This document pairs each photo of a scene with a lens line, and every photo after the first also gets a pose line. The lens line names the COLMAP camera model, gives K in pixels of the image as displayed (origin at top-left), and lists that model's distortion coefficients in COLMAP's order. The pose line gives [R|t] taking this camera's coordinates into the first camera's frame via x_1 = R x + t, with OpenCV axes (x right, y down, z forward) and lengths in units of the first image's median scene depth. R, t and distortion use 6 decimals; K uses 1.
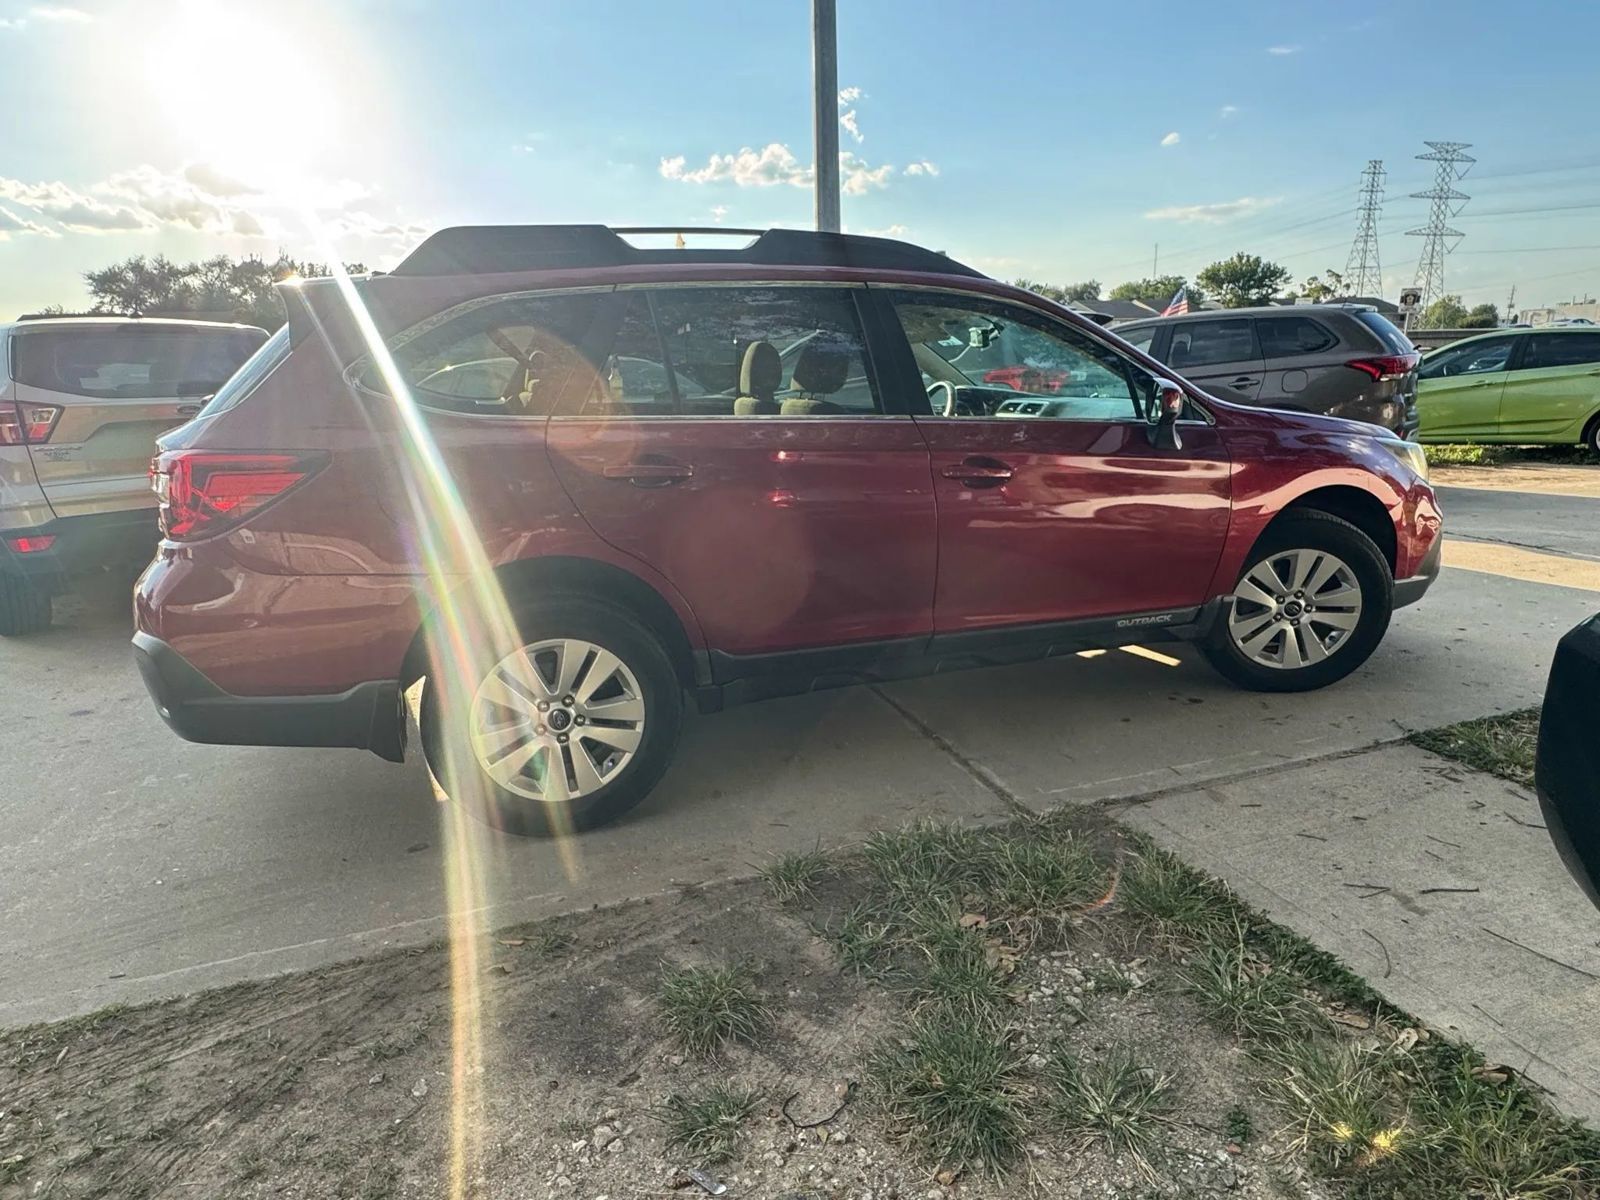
lens RADIAL K [[938.8, 0, 800.0], [0, 938.8, 600.0], [0, 0, 1]] dist [-0.001260, -0.003235]
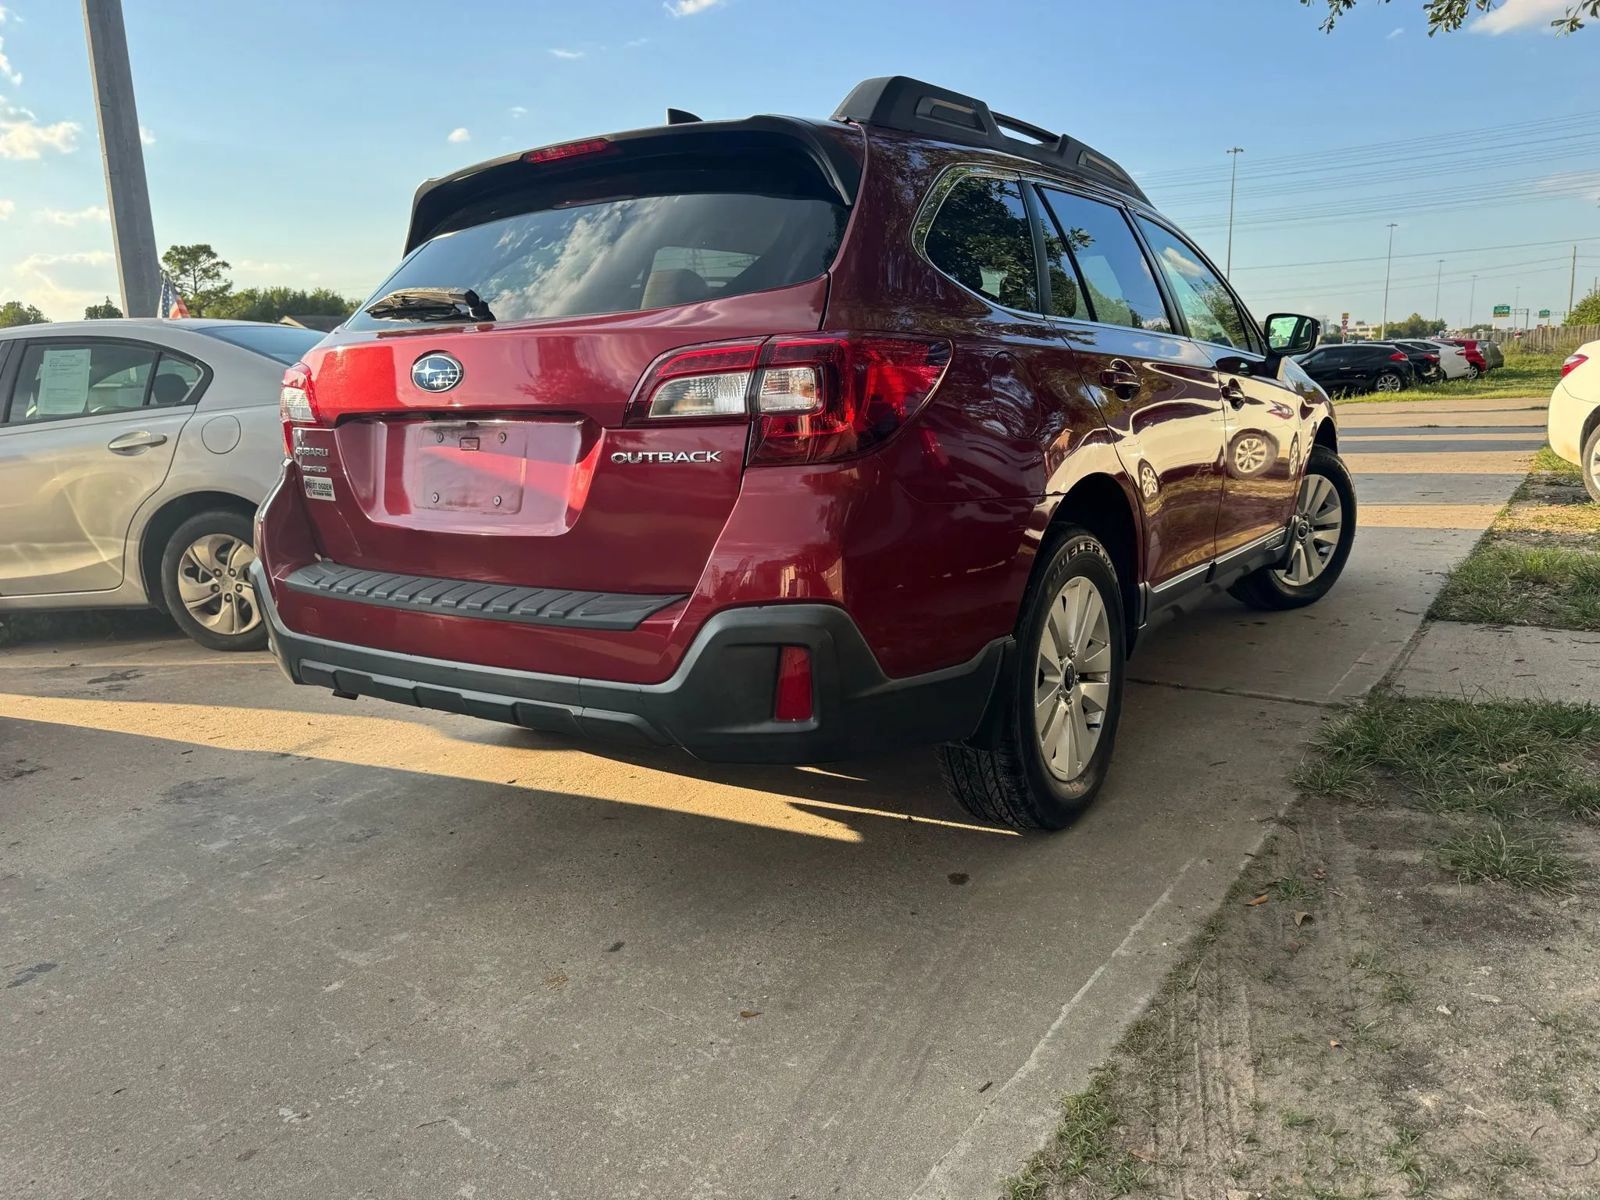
lens RADIAL K [[1172.8, 0, 817.1], [0, 1172.8, 605.7], [0, 0, 1]] dist [0.006937, -0.006886]
pose [[0.795956, -0.113921, 0.594538, -1.080789], [0.157313, 0.987316, -0.021425, 0.051545], [-0.584557, 0.110582, 0.803782, 0.301070]]
